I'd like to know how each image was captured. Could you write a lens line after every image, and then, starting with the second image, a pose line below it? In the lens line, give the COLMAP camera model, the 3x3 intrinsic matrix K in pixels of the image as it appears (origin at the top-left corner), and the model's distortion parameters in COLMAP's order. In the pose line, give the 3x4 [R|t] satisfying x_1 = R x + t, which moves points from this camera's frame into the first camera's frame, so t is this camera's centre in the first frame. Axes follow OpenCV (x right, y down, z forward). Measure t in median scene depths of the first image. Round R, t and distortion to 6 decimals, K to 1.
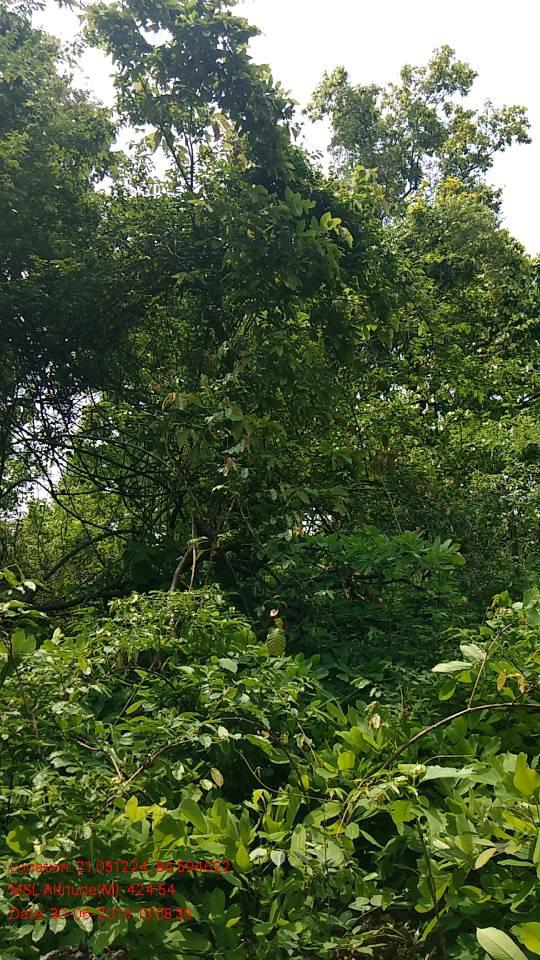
lens RADIAL K [[800.3, 0, 269.5], [0, 800.3, 482.8], [0, 0, 1]] dist [0.175866, -0.365694]
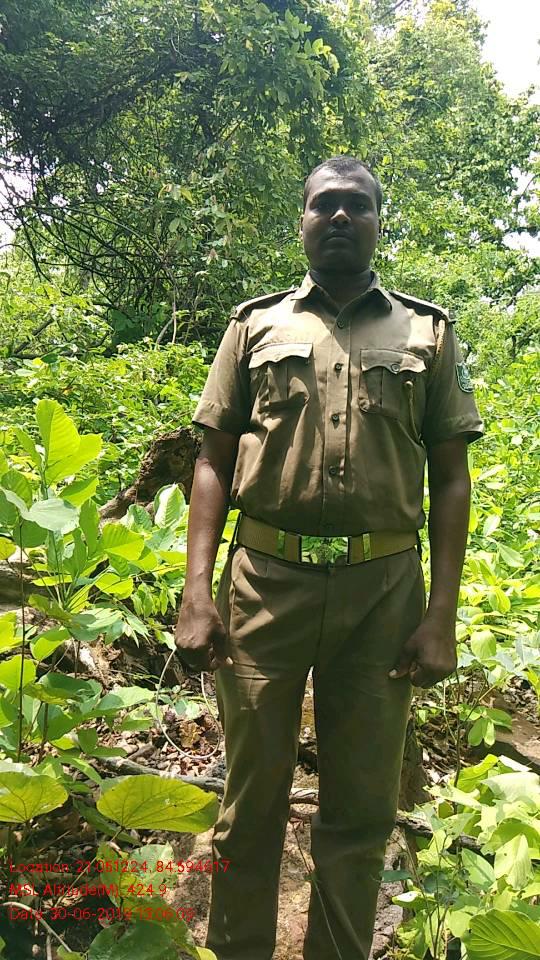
lens RADIAL K [[800.3, 0, 269.5], [0, 800.3, 482.8], [0, 0, 1]] dist [0.175866, -0.365694]
pose [[0.987479, 0.123071, 0.098686, -0.027079], [-0.142033, 0.965844, 0.216728, 0.021145], [-0.068642, -0.228031, 0.971231, -0.183578]]
